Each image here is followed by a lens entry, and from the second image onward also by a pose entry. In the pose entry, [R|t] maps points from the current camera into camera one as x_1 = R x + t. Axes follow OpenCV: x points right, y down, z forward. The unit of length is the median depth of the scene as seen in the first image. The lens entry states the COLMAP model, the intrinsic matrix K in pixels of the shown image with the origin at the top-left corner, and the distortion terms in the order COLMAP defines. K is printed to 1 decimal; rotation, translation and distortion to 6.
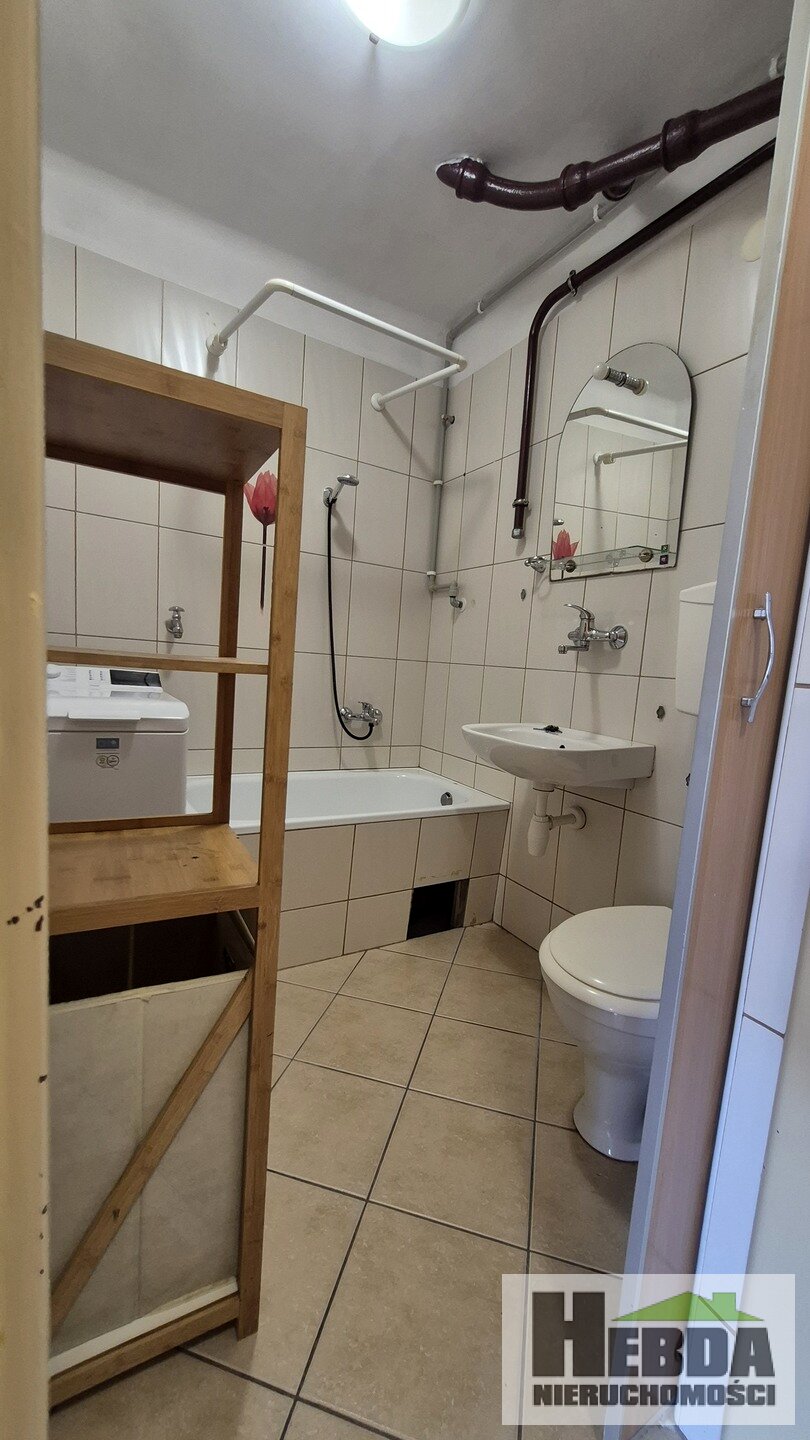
lens RADIAL K [[571.4, 0, 406.6], [0, 571.4, 715.6], [0, 0, 1]] dist [-0.000669, -0.000914]
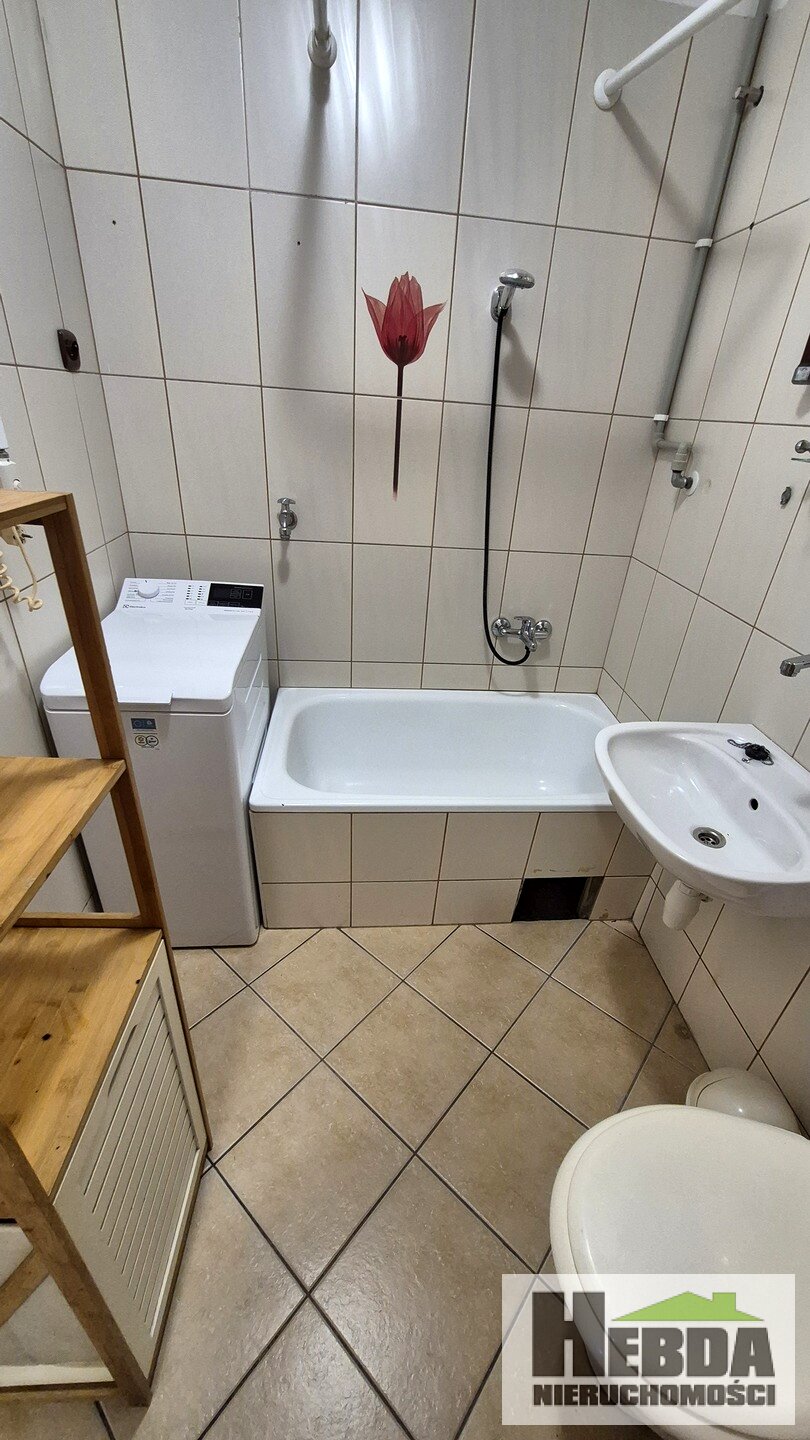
lens RADIAL K [[571.4, 0, 404.6], [0, 571.4, 725.1], [0, 0, 1]] dist [-0.000669, -0.000914]
pose [[0.899540, 0.197117, -0.389837, 0.113049], [-0.040461, 0.926164, 0.374943, -0.174836], [0.434960, -0.321503, 0.841098, 0.245753]]
